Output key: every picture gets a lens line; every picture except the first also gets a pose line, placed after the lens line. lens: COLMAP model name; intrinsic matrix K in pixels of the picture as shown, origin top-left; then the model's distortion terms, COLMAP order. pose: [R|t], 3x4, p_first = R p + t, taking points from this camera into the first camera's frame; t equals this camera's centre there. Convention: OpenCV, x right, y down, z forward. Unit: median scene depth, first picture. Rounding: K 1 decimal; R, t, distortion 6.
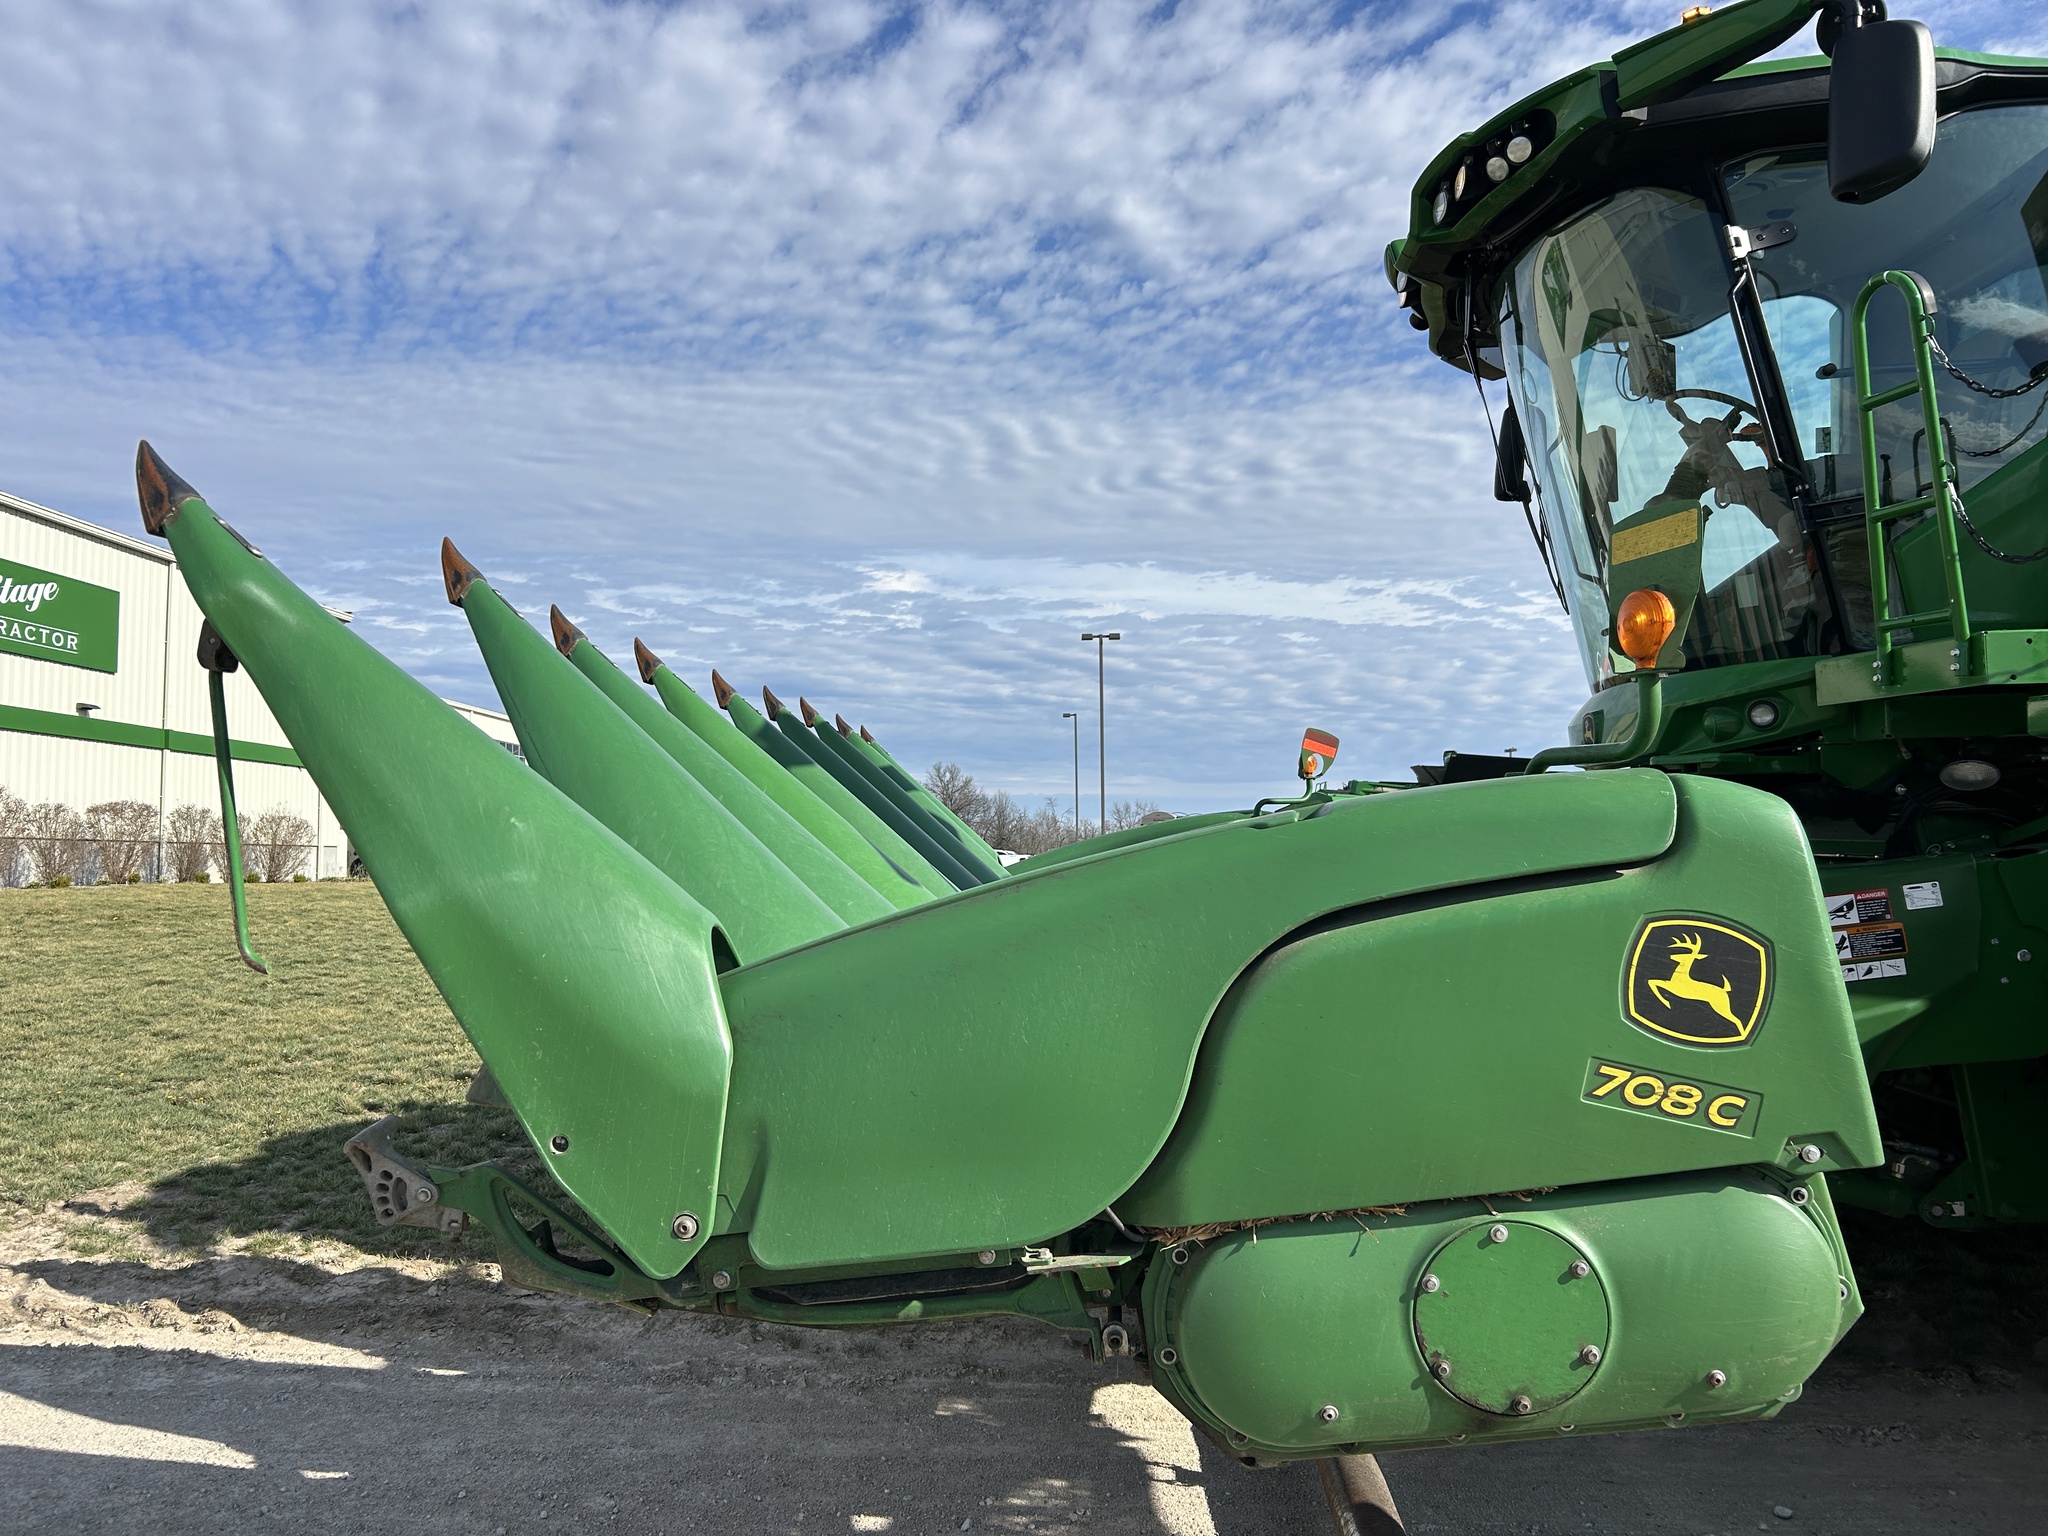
lens RADIAL K [[1641.2, 0, 1071.1], [0, 1641.2, 760.4], [0, 0, 1]] dist [0.047518, -0.065455]
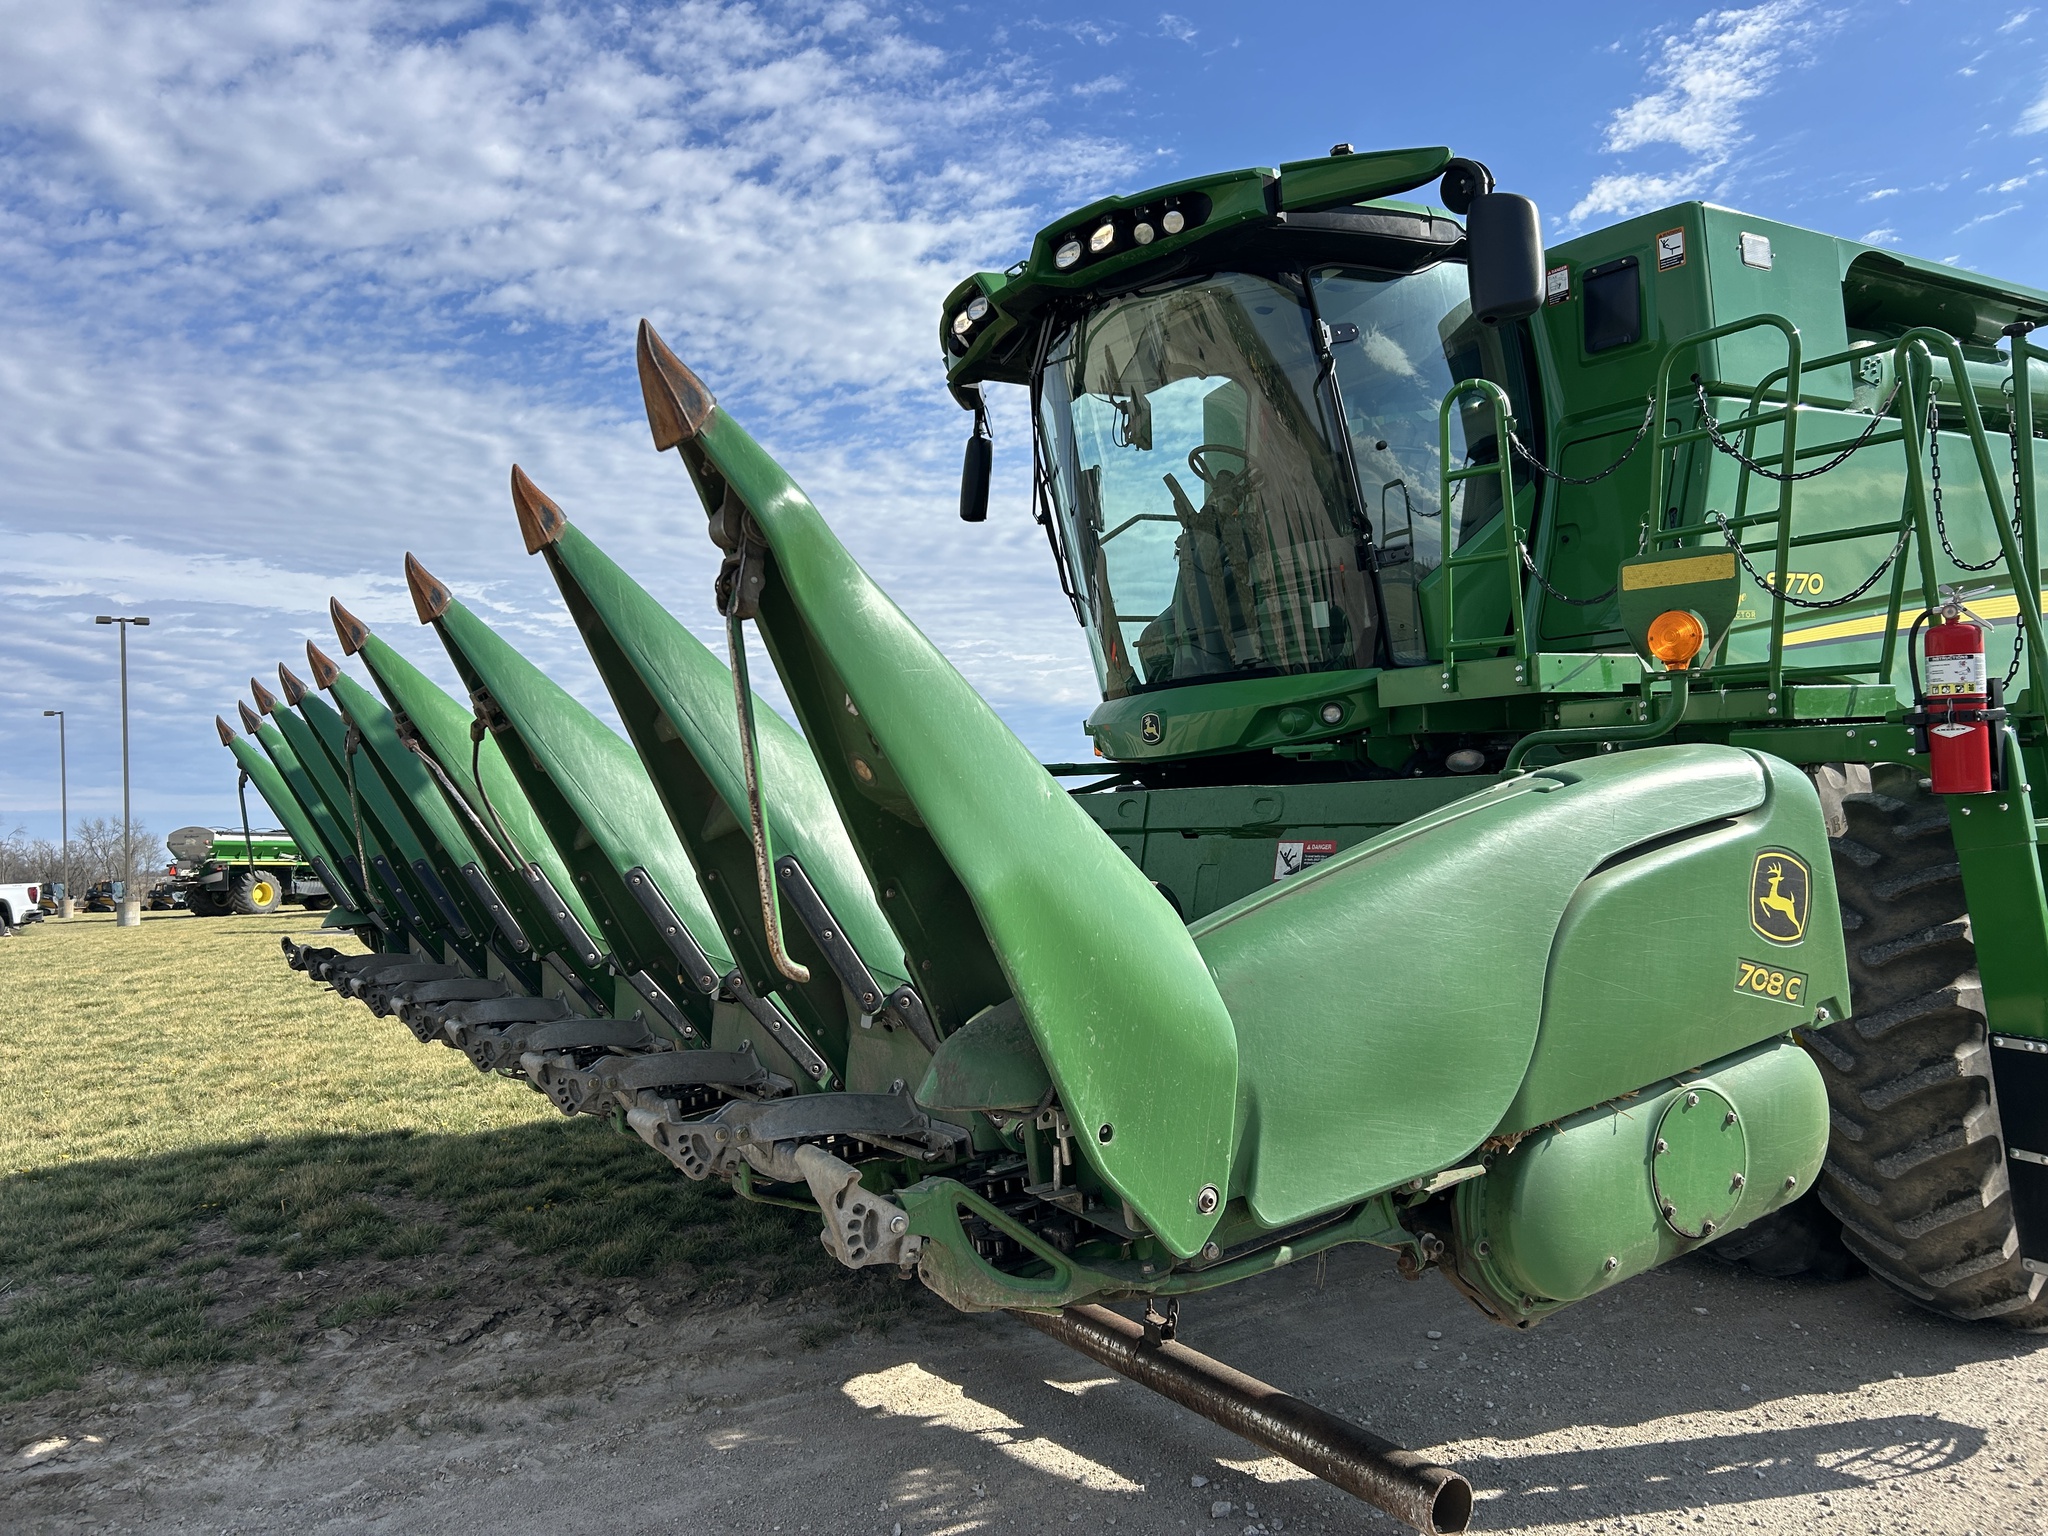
lens RADIAL K [[1604.7, 0, 1024.0], [0, 1604.7, 768.0], [0, 0, 1]] dist [0.095619, -0.125220]
pose [[0.792147, -0.003528, 0.610320, -0.105686], [0.004452, 0.999990, 0.000003, 0.002630], [-0.610314, 0.002714, 0.792155, 0.034453]]
